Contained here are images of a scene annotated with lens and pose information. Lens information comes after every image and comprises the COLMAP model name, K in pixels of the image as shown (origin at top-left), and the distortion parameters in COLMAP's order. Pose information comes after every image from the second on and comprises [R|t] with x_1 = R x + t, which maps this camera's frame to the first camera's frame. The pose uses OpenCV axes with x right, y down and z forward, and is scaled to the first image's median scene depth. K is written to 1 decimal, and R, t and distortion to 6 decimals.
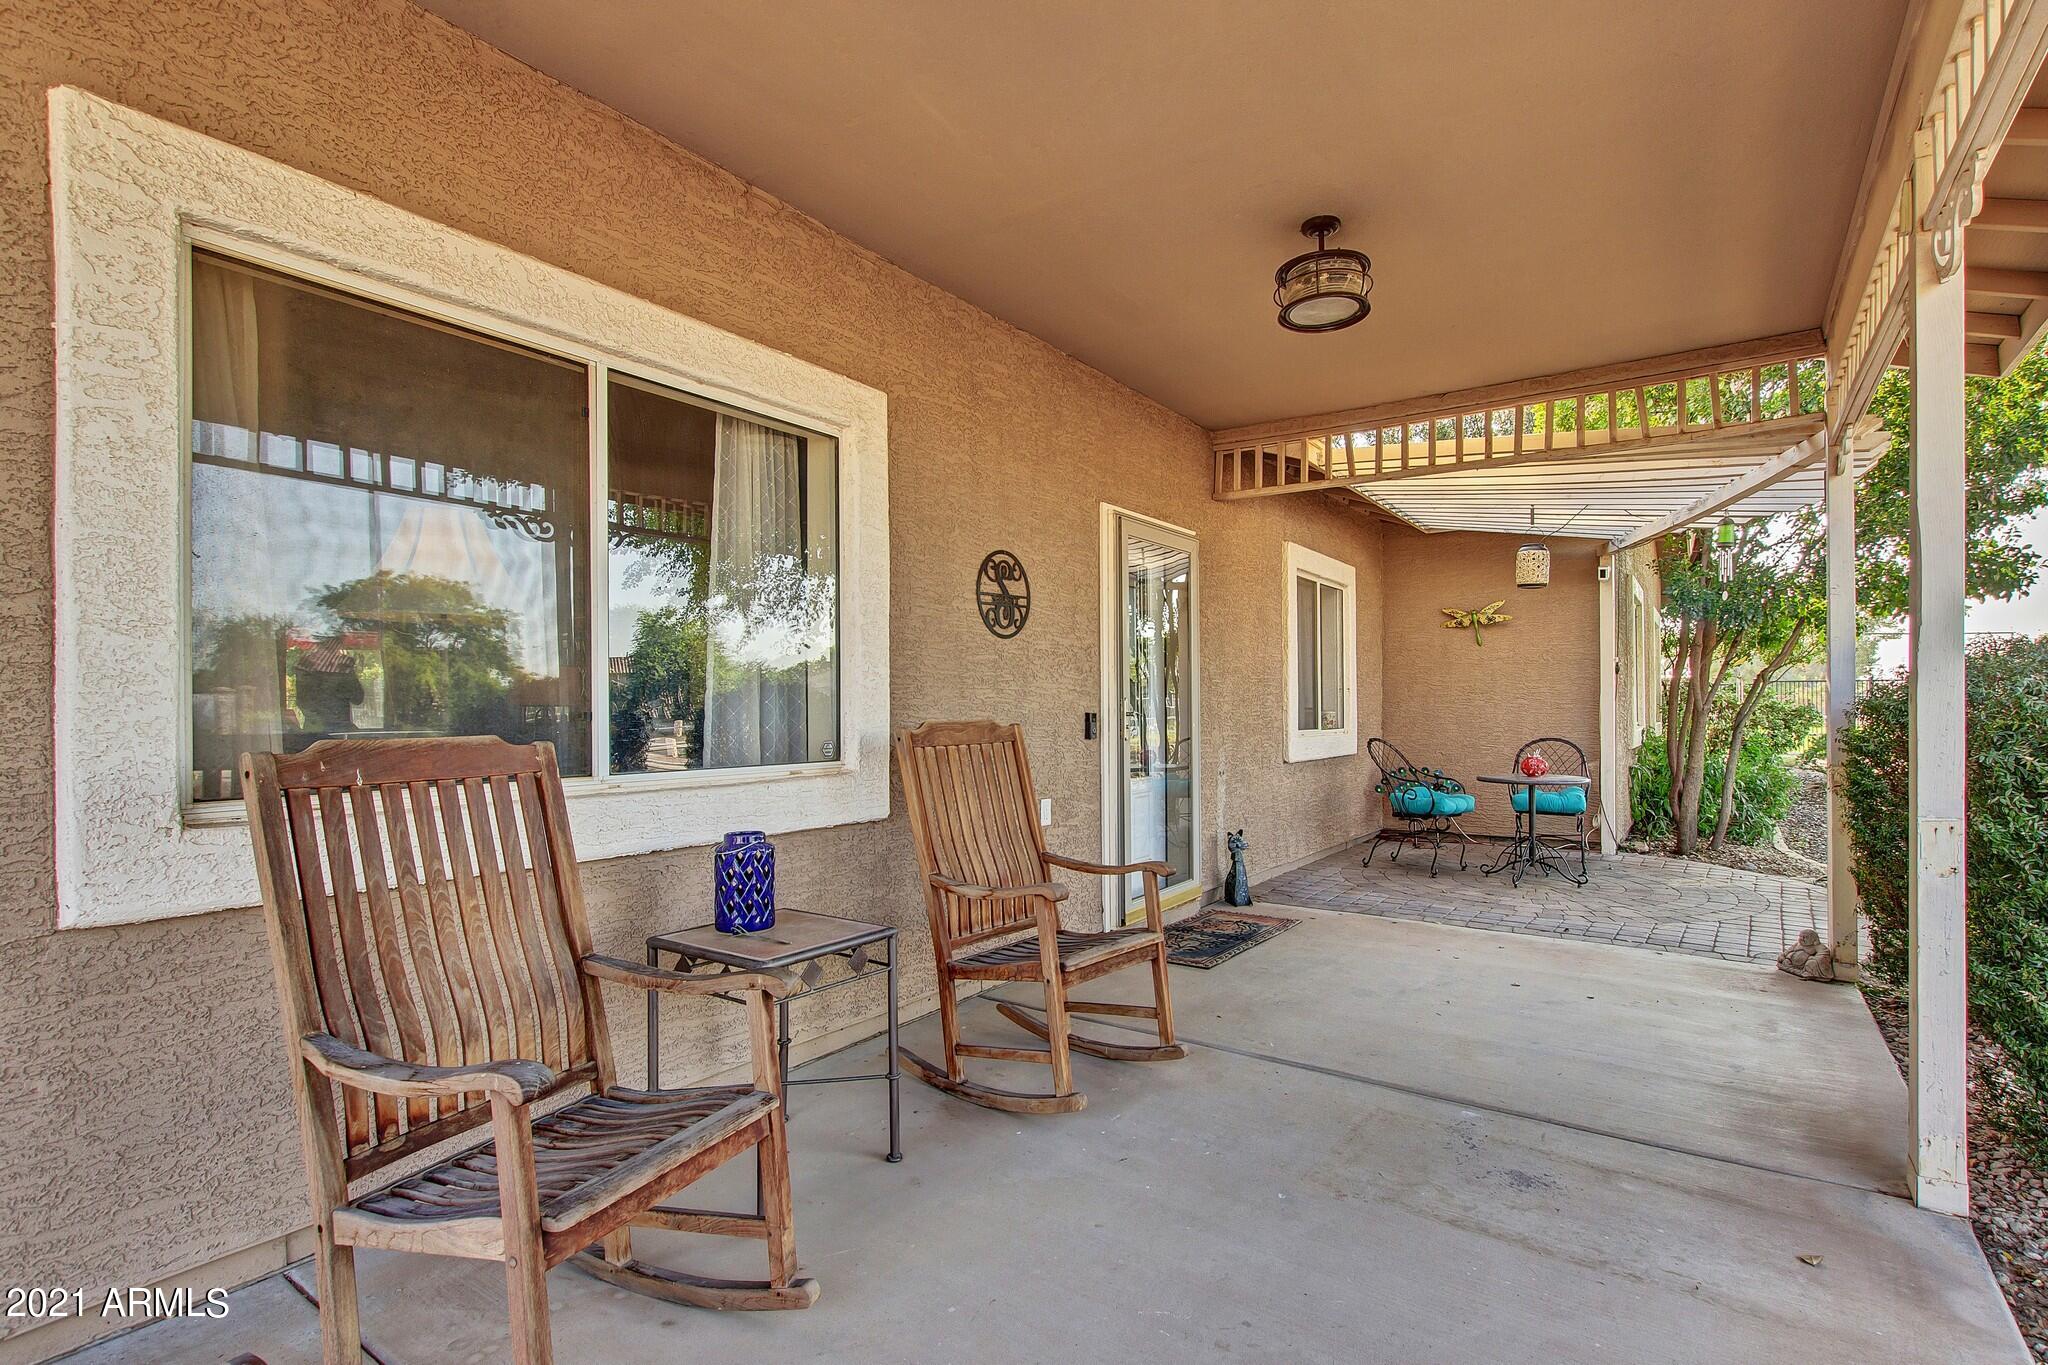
lens RADIAL K [[984.7, 0, 1043.4], [0, 984.7, 719.1], [0, 0, 1]] dist [0.015400, 0.000906]
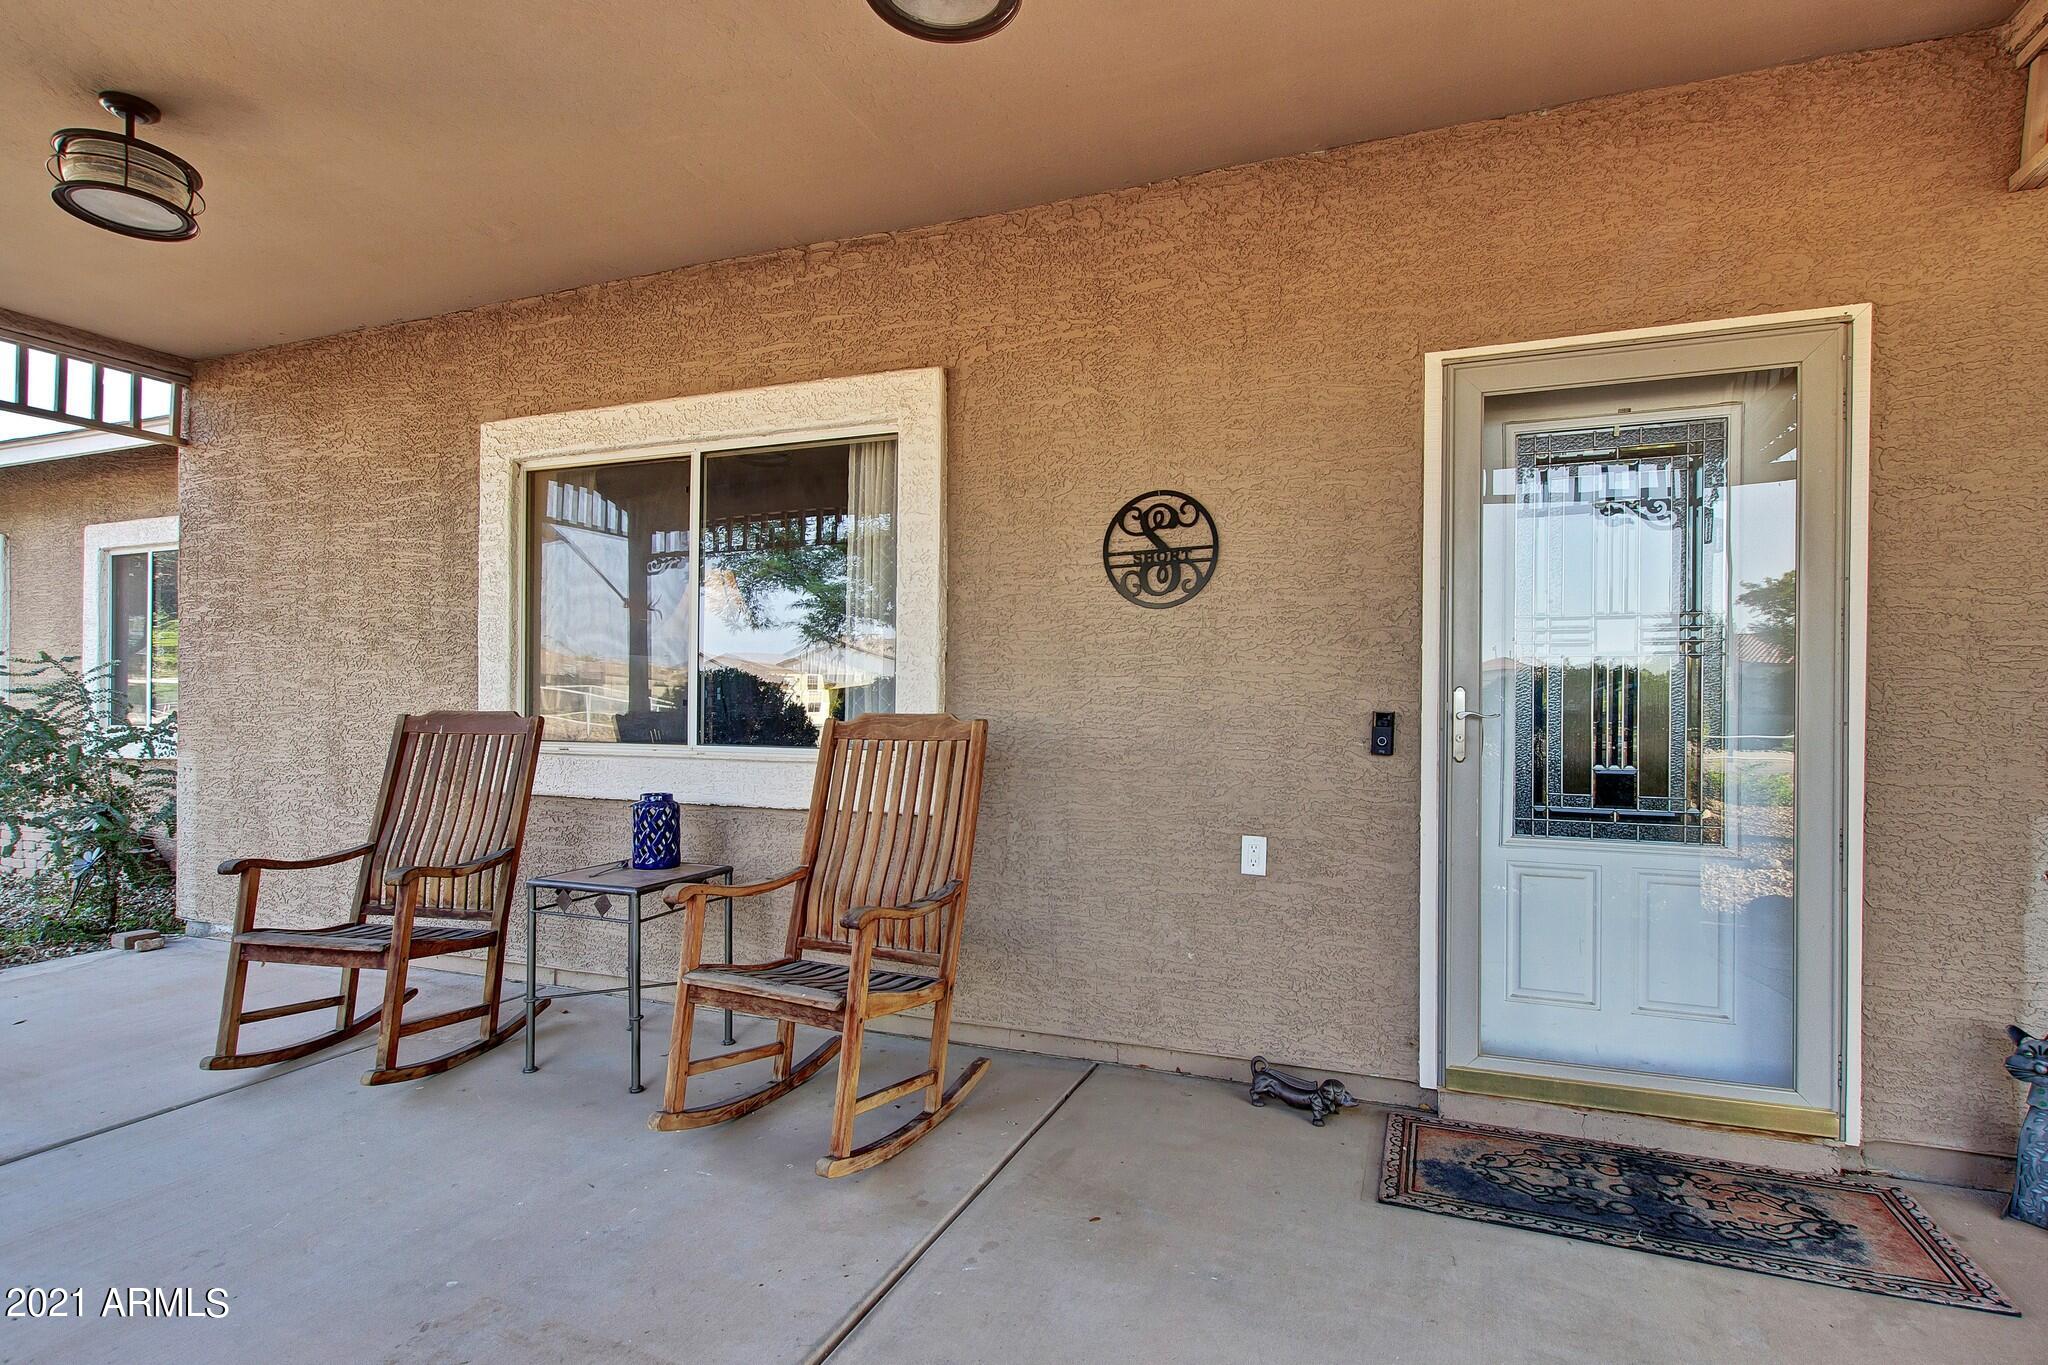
lens RADIAL K [[984.7, 0, 1043.4], [0, 984.7, 719.1], [0, 0, 1]] dist [0.015400, 0.000906]
pose [[0.240083, 0.023749, -0.970462, 0.679600], [-0.019525, 0.999617, 0.019632, -0.010950], [0.970556, 0.014234, 0.240455, 0.748835]]
